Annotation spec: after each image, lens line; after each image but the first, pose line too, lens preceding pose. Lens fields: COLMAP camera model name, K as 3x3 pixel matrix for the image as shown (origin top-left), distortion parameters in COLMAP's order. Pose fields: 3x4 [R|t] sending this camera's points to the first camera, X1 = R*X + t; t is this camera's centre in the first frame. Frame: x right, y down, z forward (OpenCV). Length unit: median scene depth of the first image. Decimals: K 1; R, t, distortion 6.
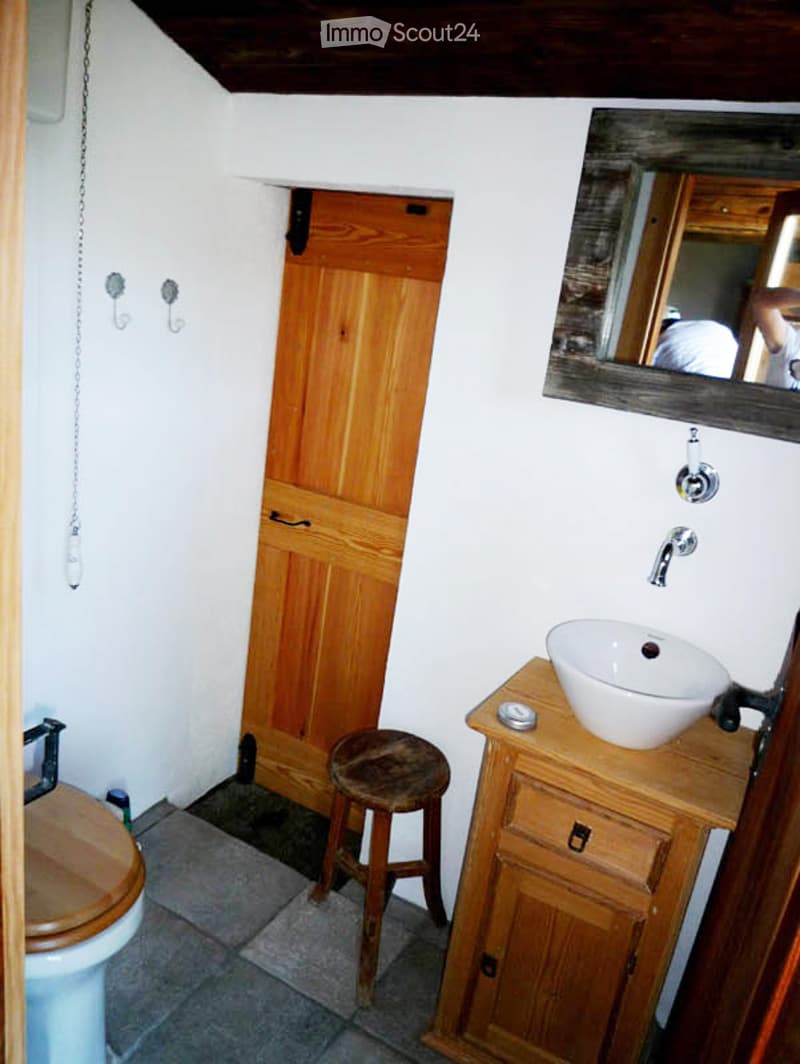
lens RADIAL K [[832.3, 0, 400.0], [0, 832.3, 532.0], [0, 0, 1]] dist [0.002307, -0.004420]
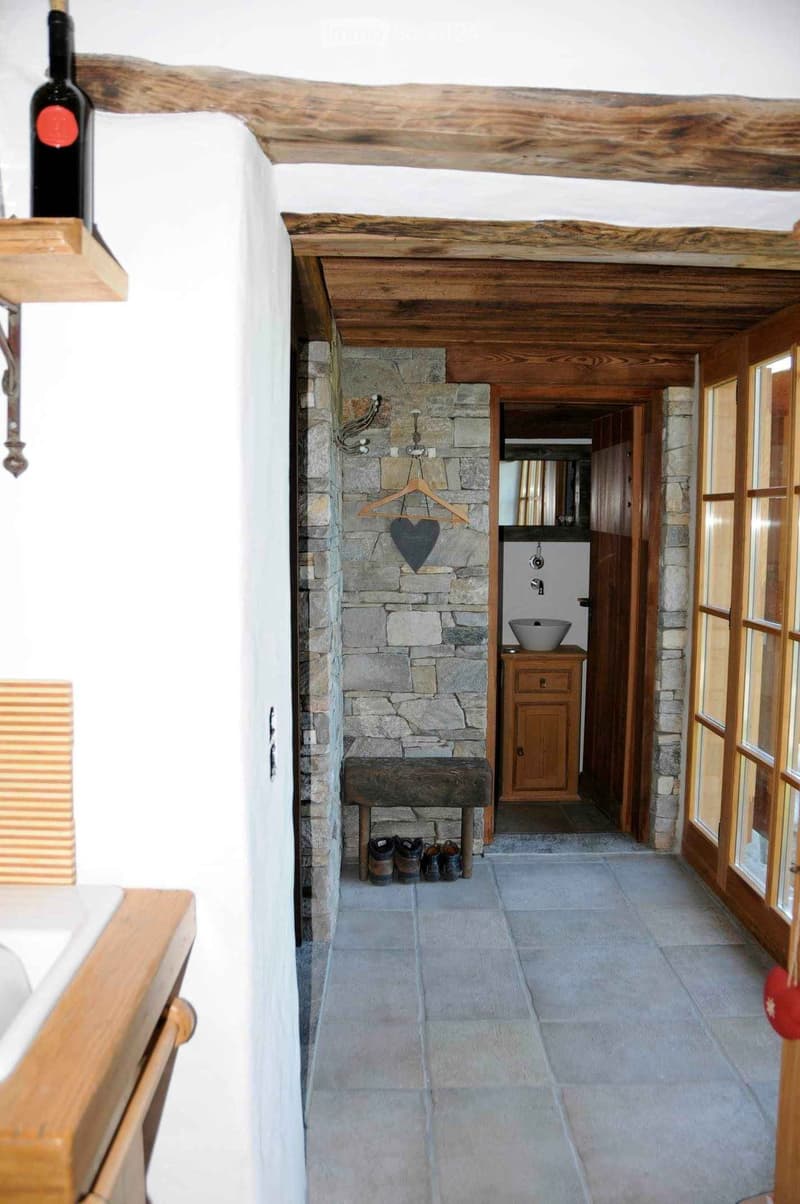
lens RADIAL K [[969.1, 0, 401.0], [0, 969.1, 618.4], [0, 0, 1]] dist [-0.068015, 0.008997]
pose [[0.854771, -0.182884, 0.485716, -1.691048], [0.262048, 0.959888, -0.099734, 0.336338], [-0.447993, 0.212531, 0.868408, -1.641130]]
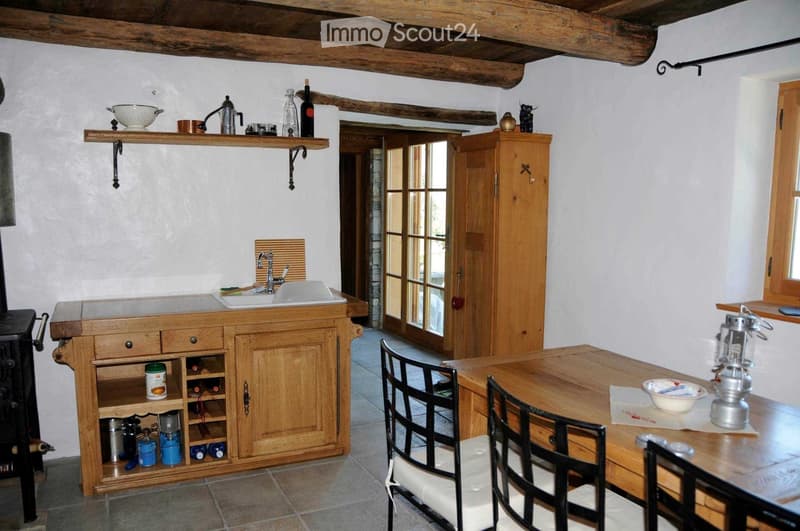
lens RADIAL K [[643.9, 0, 400.0], [0, 643.9, 265.5], [0, 0, 1]] dist [-0.068015, 0.008997]
pose [[0.556235, -0.215921, 0.802484, -3.696848], [0.317120, 0.947732, 0.035194, 0.354426], [-0.768139, 0.234908, 0.595635, -2.642562]]
